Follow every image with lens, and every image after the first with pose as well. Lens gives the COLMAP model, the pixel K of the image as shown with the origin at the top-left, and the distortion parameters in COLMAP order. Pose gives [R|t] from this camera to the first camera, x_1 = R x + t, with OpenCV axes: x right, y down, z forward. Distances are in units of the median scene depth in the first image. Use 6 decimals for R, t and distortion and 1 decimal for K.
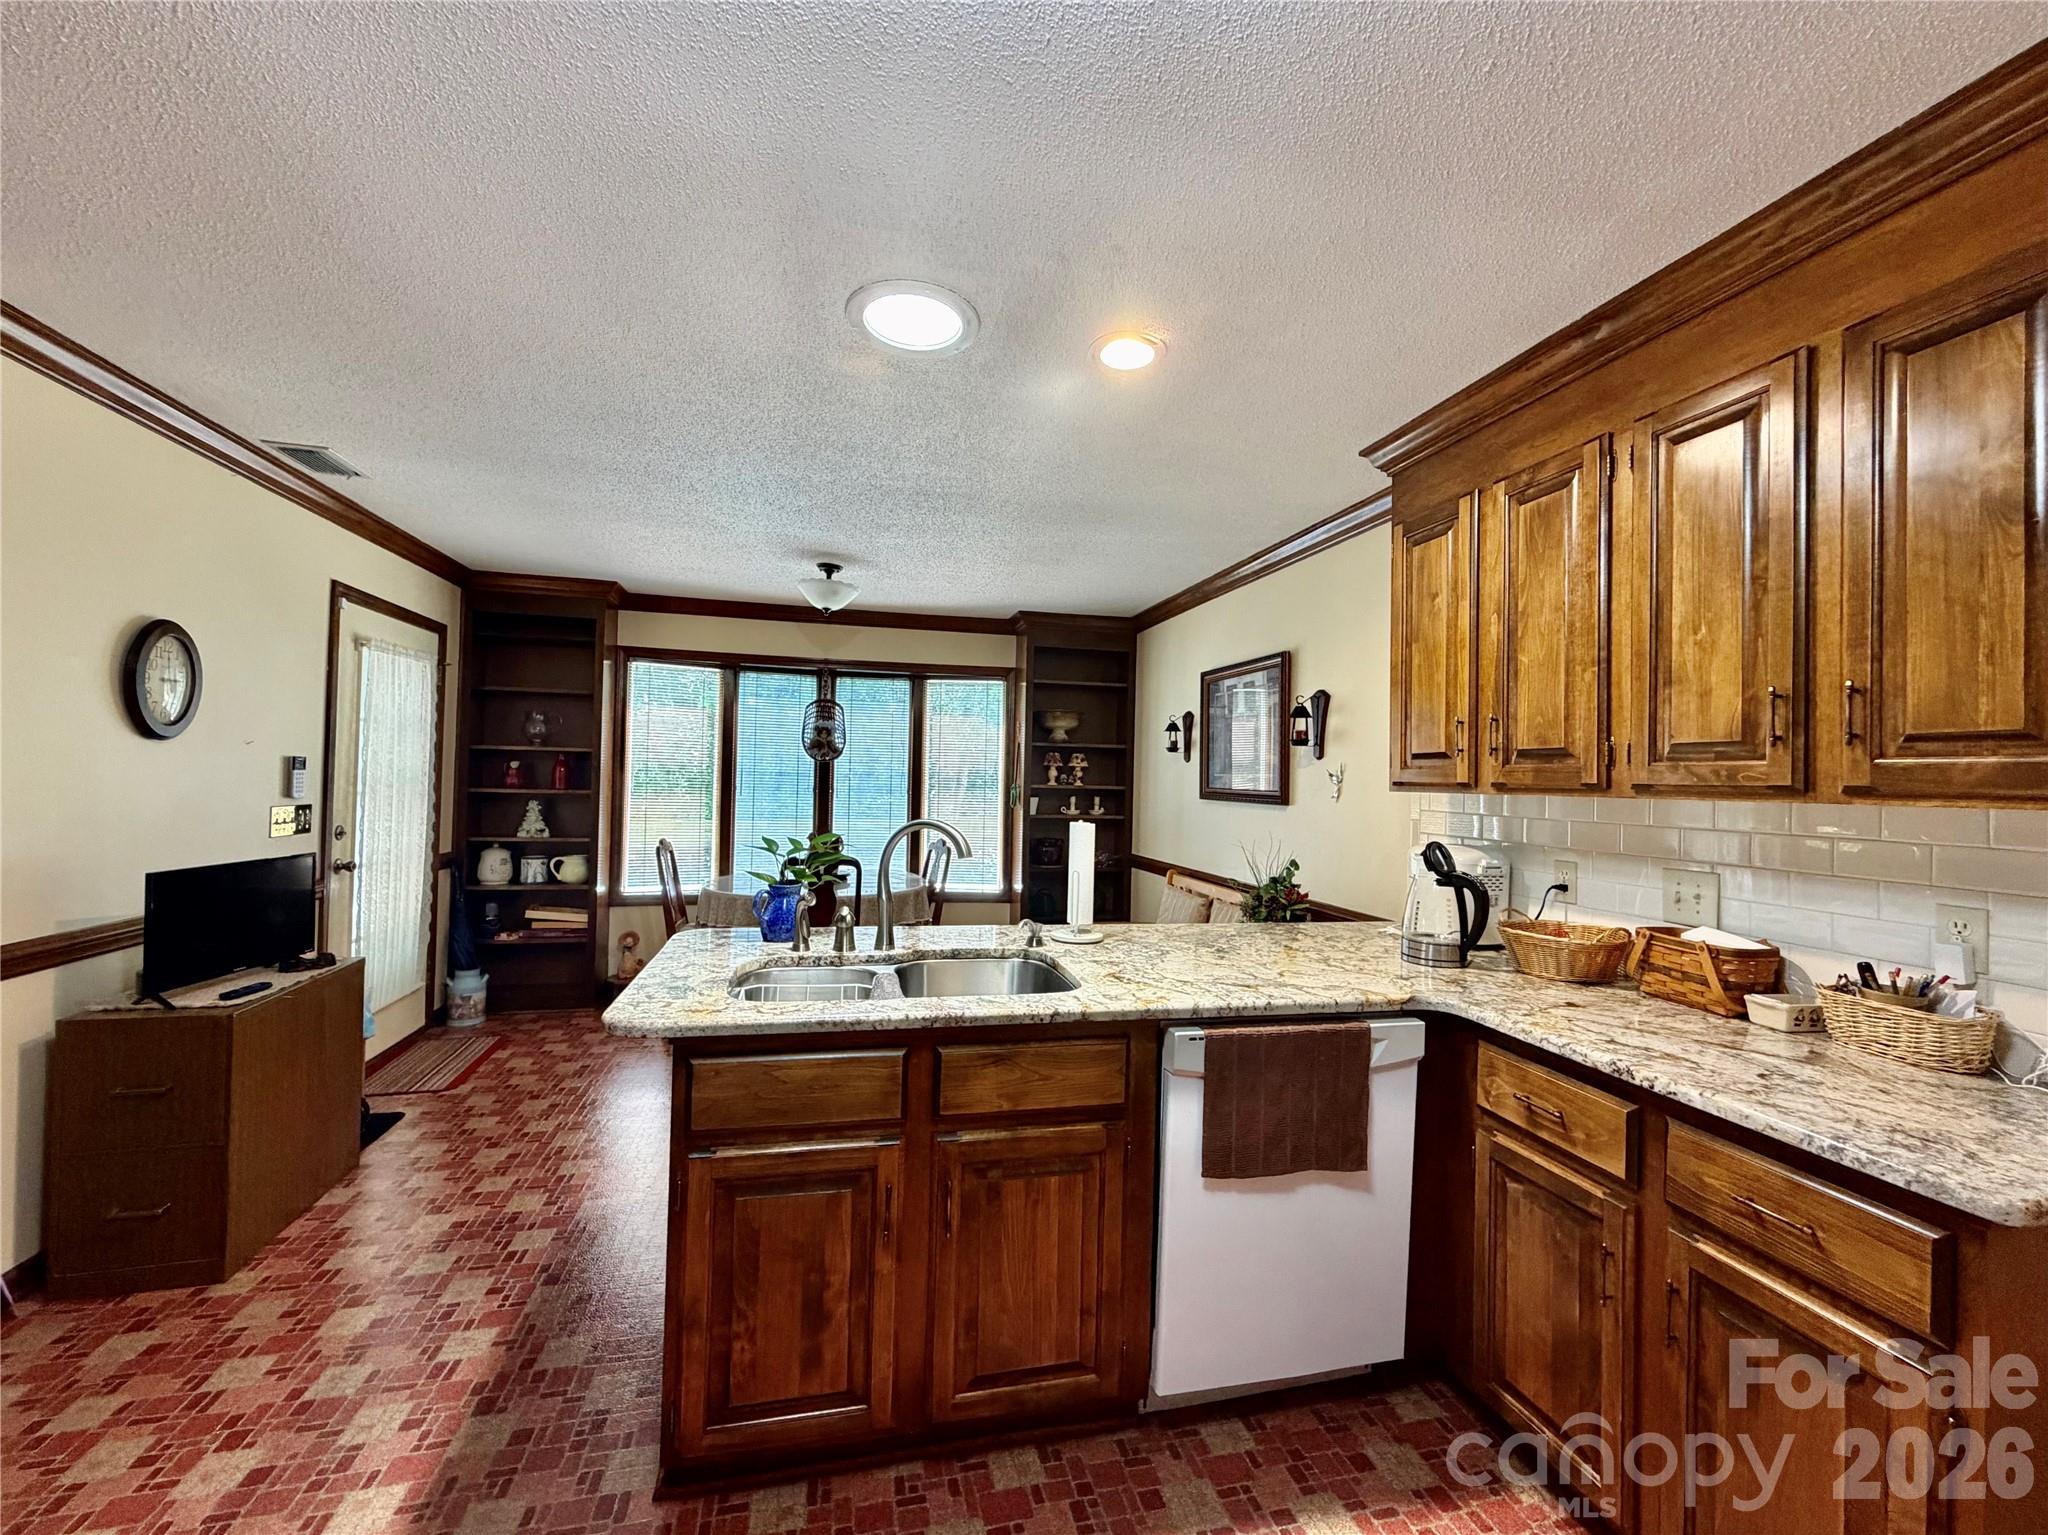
lens RADIAL K [[825.5, 0, 1021.5], [0, 825.5, 767.2], [0, 0, 1]] dist [-0.001417, 0.000478]
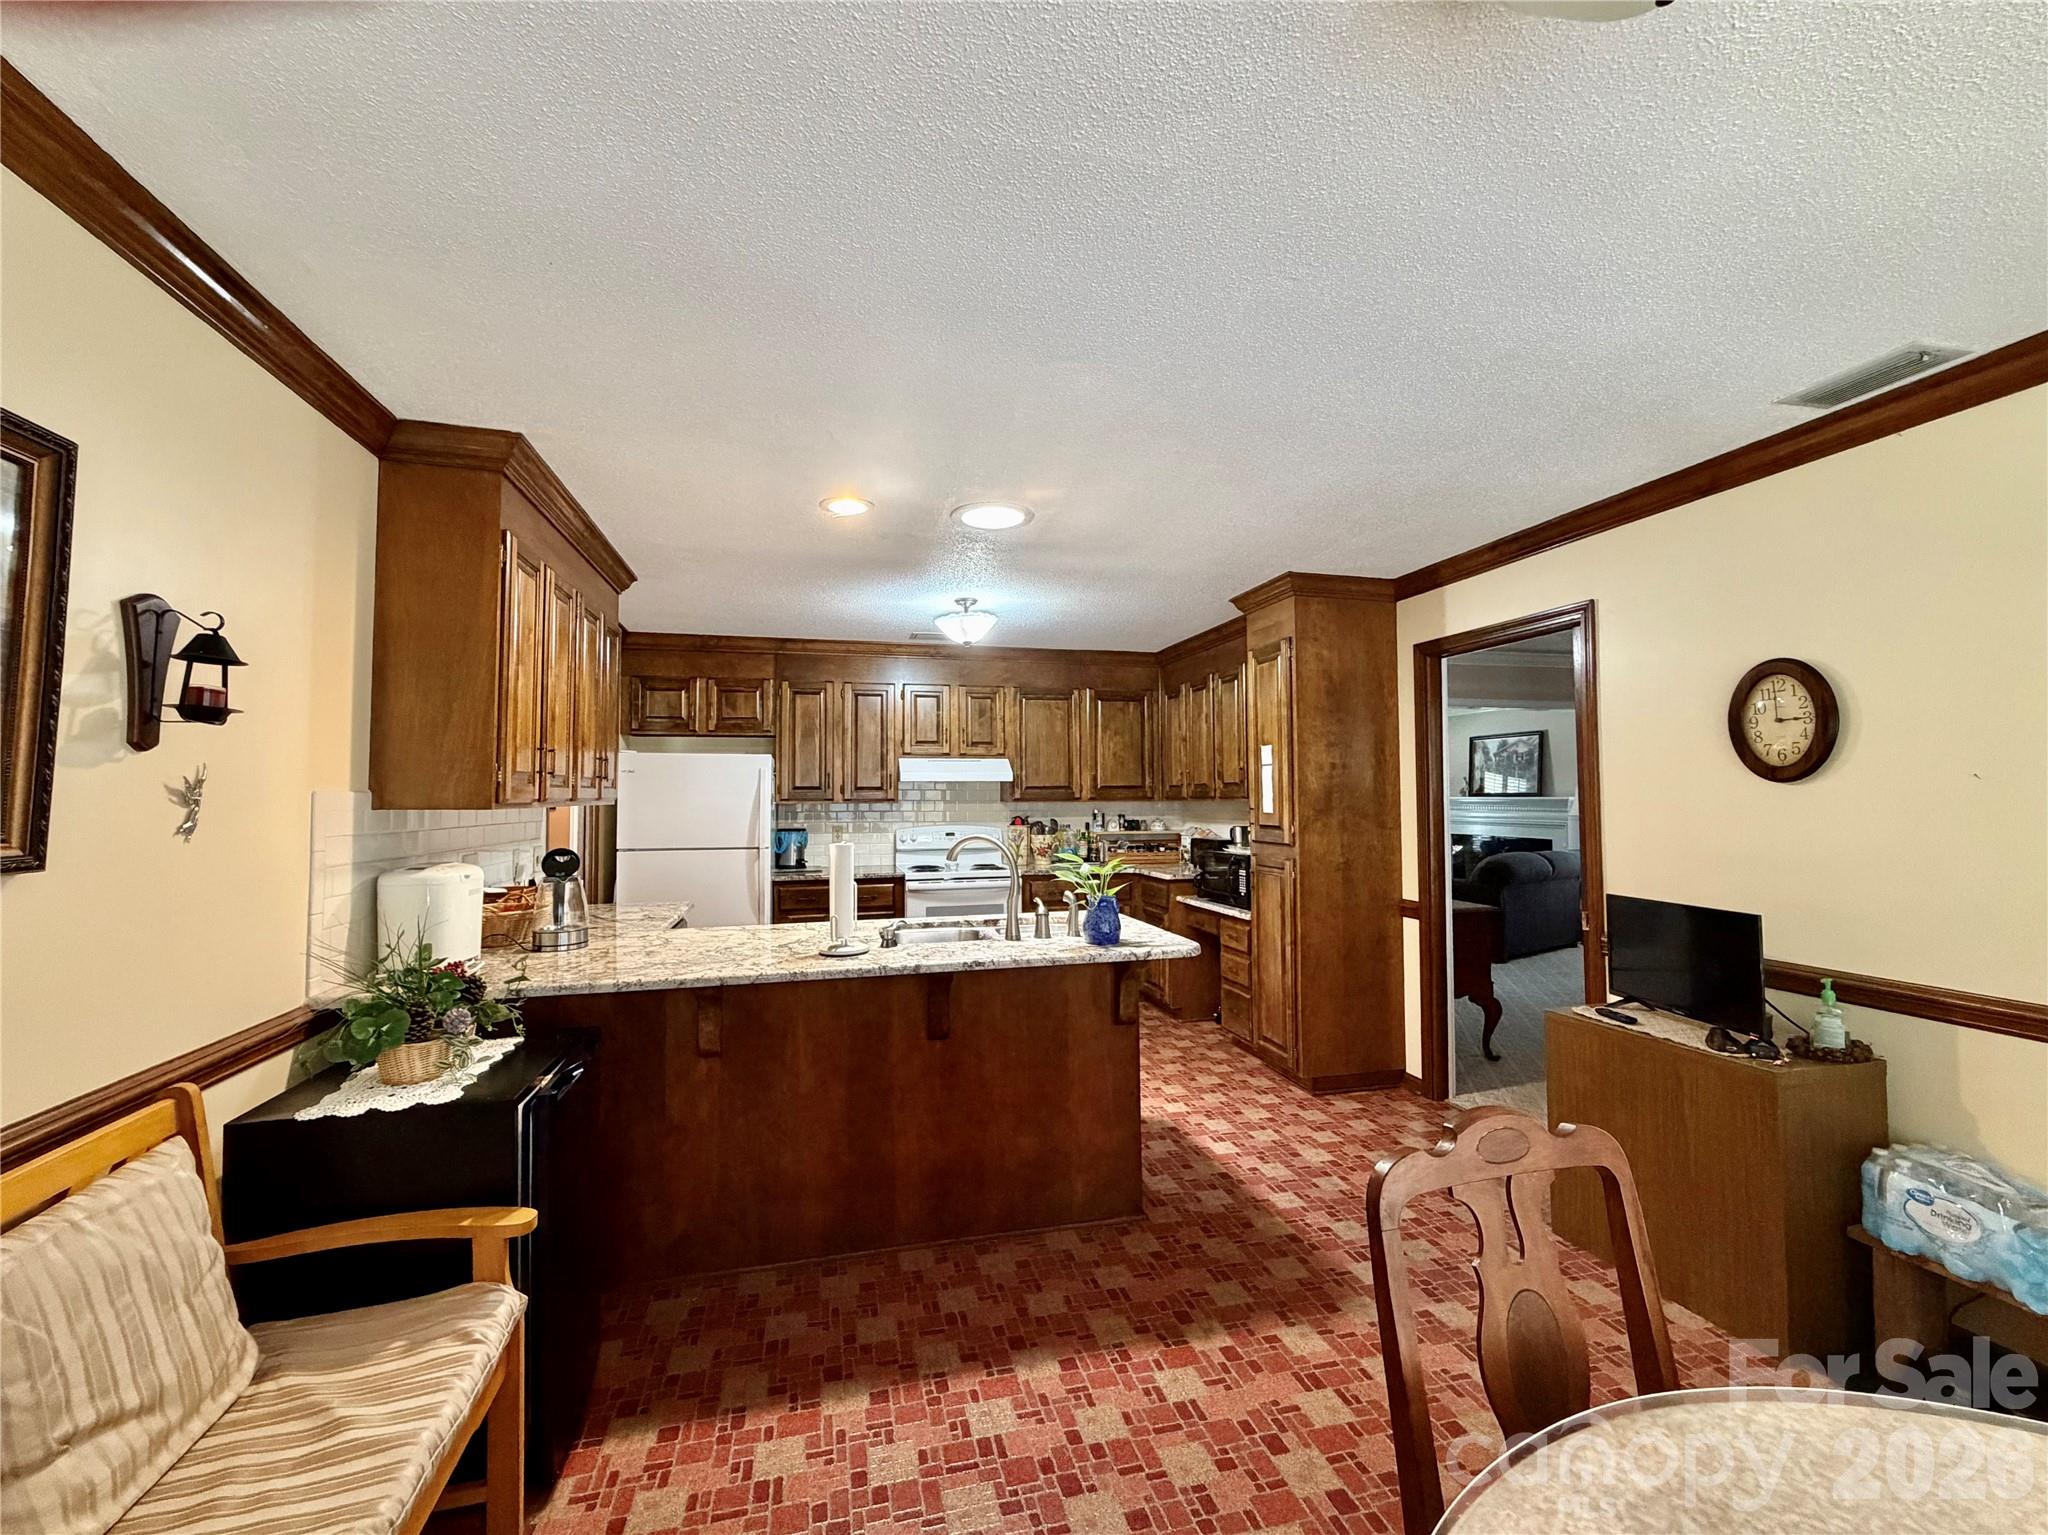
lens RADIAL K [[859.3, 0, 1009.0], [0, 859.3, 767.6], [0, 0, 1]] dist [0.000690, 0.000520]
pose [[-0.999763, -0.019171, -0.010360, -0.141998], [-0.018716, 0.998926, -0.042383, 0.012199], [0.011162, -0.042179, -0.999048, 2.386953]]
